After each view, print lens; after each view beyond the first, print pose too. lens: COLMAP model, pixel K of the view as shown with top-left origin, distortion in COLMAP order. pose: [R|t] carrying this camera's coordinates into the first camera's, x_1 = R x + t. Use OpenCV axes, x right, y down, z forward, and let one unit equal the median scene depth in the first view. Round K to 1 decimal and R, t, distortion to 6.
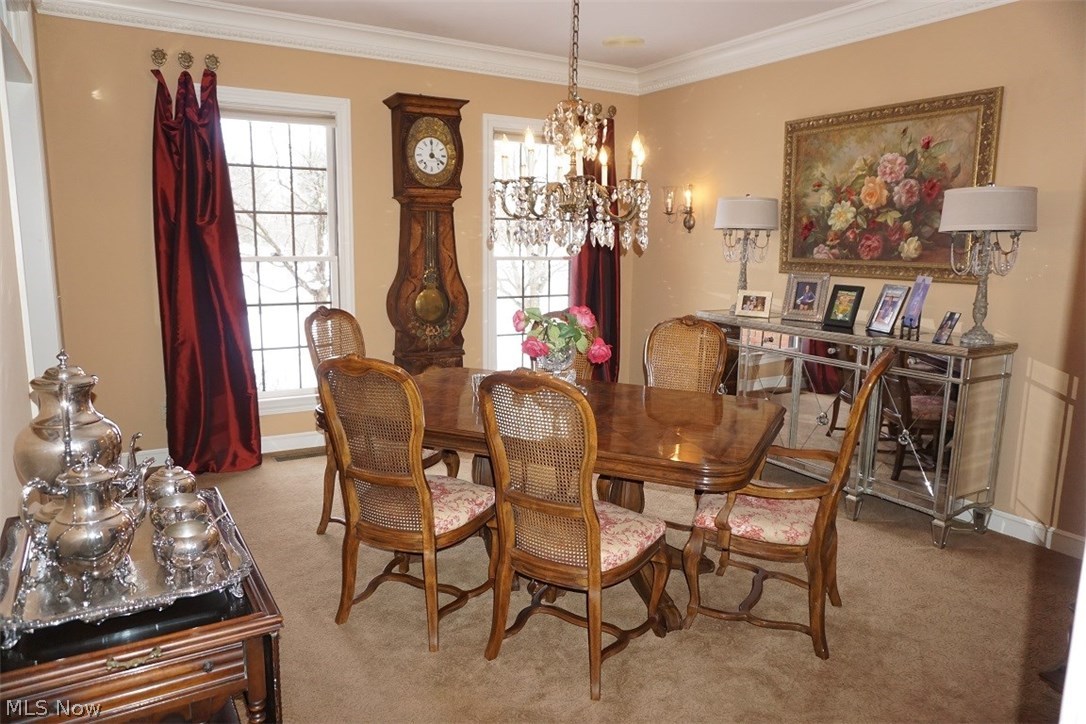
lens RADIAL K [[729.6, 0, 542.1], [0, 729.6, 359.5], [0, 0, 1]] dist [-0.044965, 0.026815]
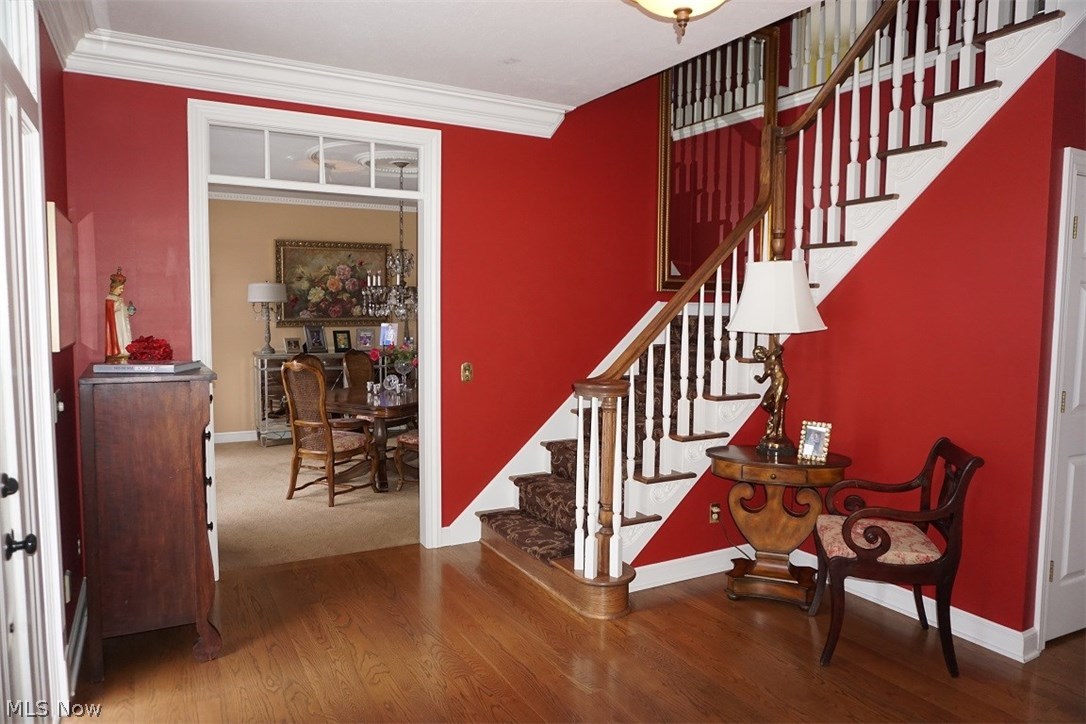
lens RADIAL K [[729.6, 0, 543.4], [0, 729.6, 363.1], [0, 0, 1]] dist [-0.044965, 0.026815]
pose [[0.038564, -0.086597, 0.995497, -1.508685], [0.157629, 0.984292, 0.079515, -0.084189], [-0.986745, 0.153853, 0.051609, 0.363886]]
